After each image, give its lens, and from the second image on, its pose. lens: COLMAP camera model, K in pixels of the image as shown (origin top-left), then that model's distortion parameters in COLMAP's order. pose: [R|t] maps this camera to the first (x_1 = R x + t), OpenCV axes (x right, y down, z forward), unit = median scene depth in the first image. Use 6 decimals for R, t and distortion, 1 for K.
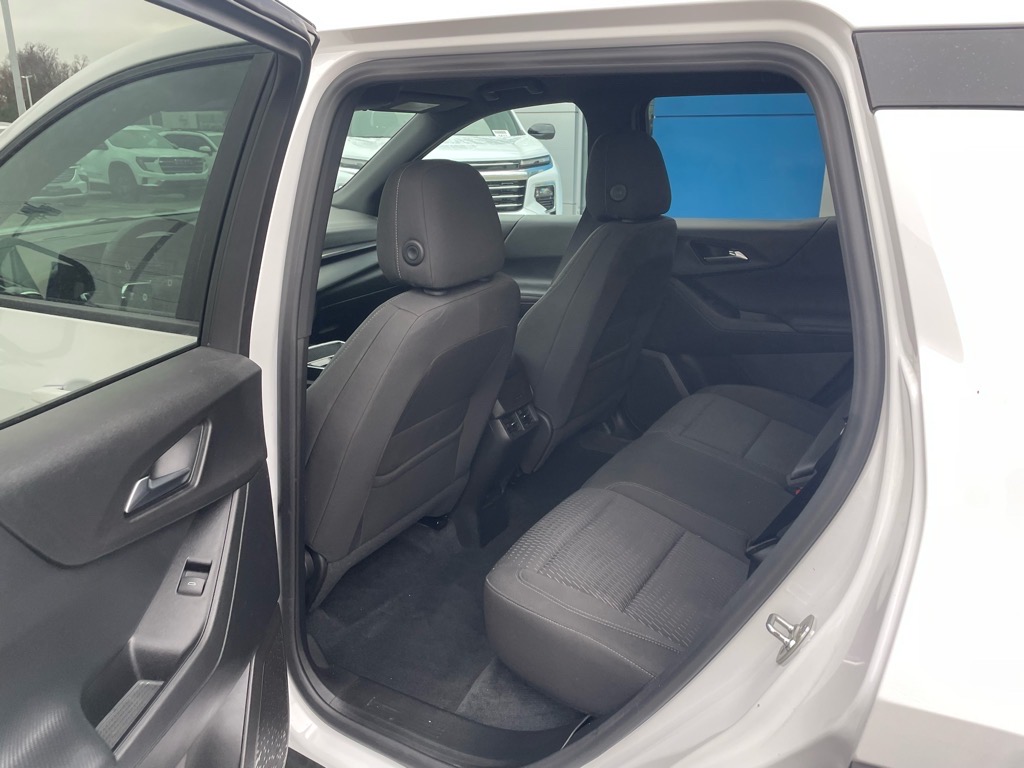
lens RADIAL K [[781.4, 0, 512.0], [0, 781.4, 382.2], [0, 0, 1]] dist [0.060846, -0.107538]
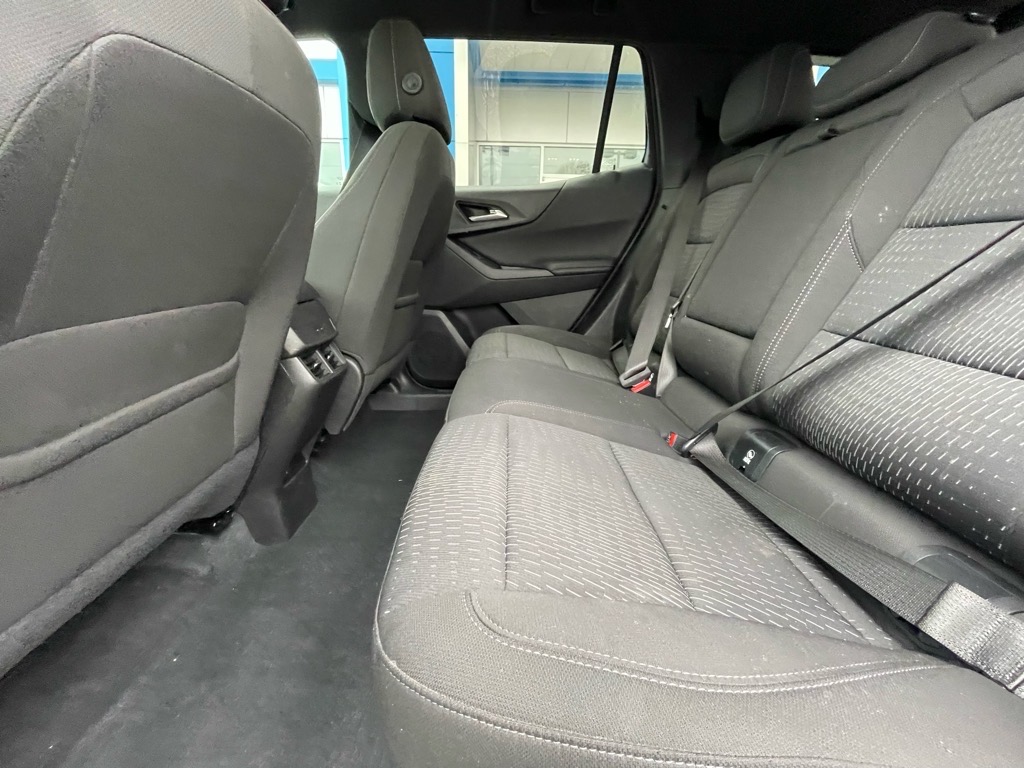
lens RADIAL K [[413.3, 0, 508.1], [0, 413.3, 381.1], [0, 0, 1]] dist [-0.000604, -0.000668]
pose [[0.855336, -0.127444, 0.502154, -0.041873], [0.143011, 0.989692, 0.007584, 0.090719], [-0.497945, 0.065326, 0.864745, 0.556658]]
